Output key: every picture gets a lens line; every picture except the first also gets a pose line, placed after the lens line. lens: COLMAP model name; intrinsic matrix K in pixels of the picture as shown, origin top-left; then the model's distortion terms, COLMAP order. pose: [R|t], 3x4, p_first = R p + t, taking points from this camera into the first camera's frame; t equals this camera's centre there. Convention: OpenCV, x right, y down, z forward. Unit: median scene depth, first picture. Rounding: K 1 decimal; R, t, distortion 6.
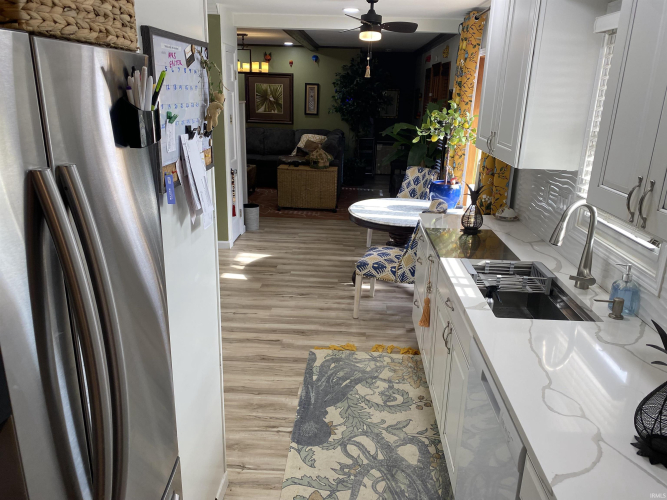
lens RADIAL K [[501.2, 0, 340.6], [0, 501.2, 252.6], [0, 0, 1]] dist [0.019821, -0.027032]
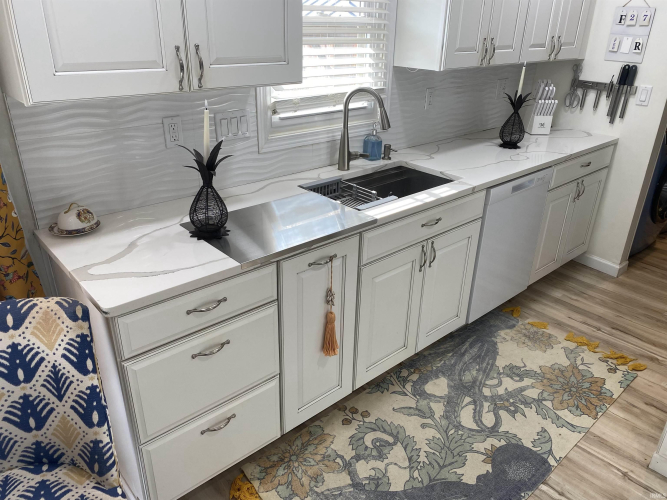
lens RADIAL K [[501.2, 0, 338.8], [0, 501.2, 248.2], [0, 0, 1]] dist [0.019821, -0.027032]
pose [[-0.690898, -0.349449, 0.632887, -0.162078], [0.178186, 0.766103, 0.617524, -0.281625], [-0.700650, 0.539418, -0.467032, 0.940127]]
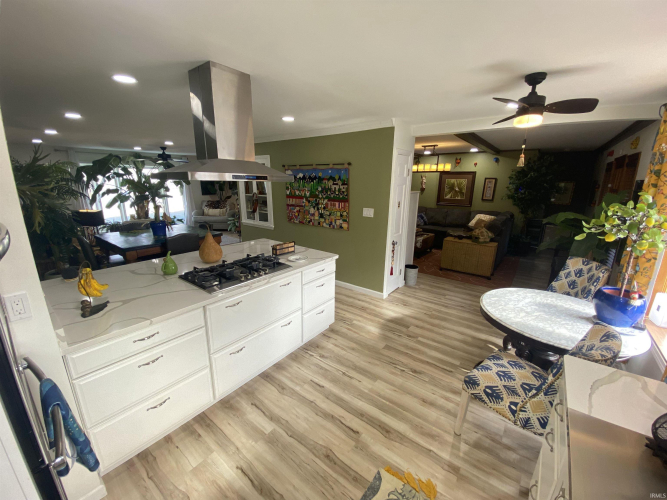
lens RADIAL K [[269.5, 0, 329.2], [0, 269.5, 245.8], [0, 0, 1]] dist [-0.009809, -0.004941]
pose [[0.807548, 0.122428, -0.576955, 0.072399], [-0.172750, 0.984416, -0.032904, -0.127866], [0.563935, 0.126241, 0.816113, 0.417886]]
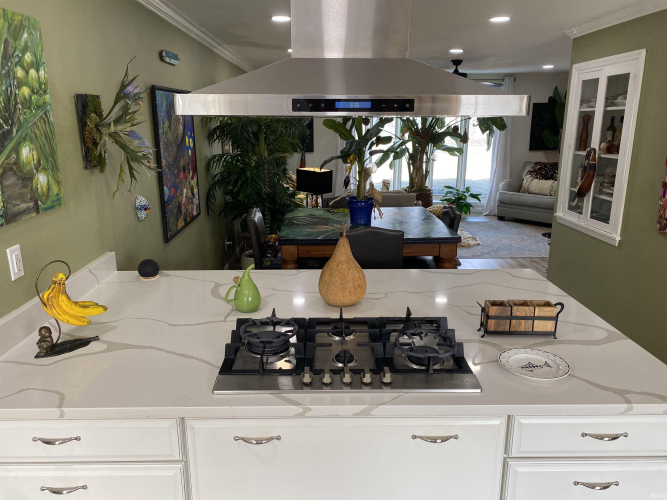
lens RADIAL K [[501.2, 0, 330.5], [0, 501.2, 248.1], [0, 0, 1]] dist [0.019821, -0.027032]
pose [[0.041755, 0.216976, -0.975283, -0.054331], [-0.298682, 0.934208, 0.195050, -0.248951], [0.953439, 0.283156, 0.103815, 0.810749]]
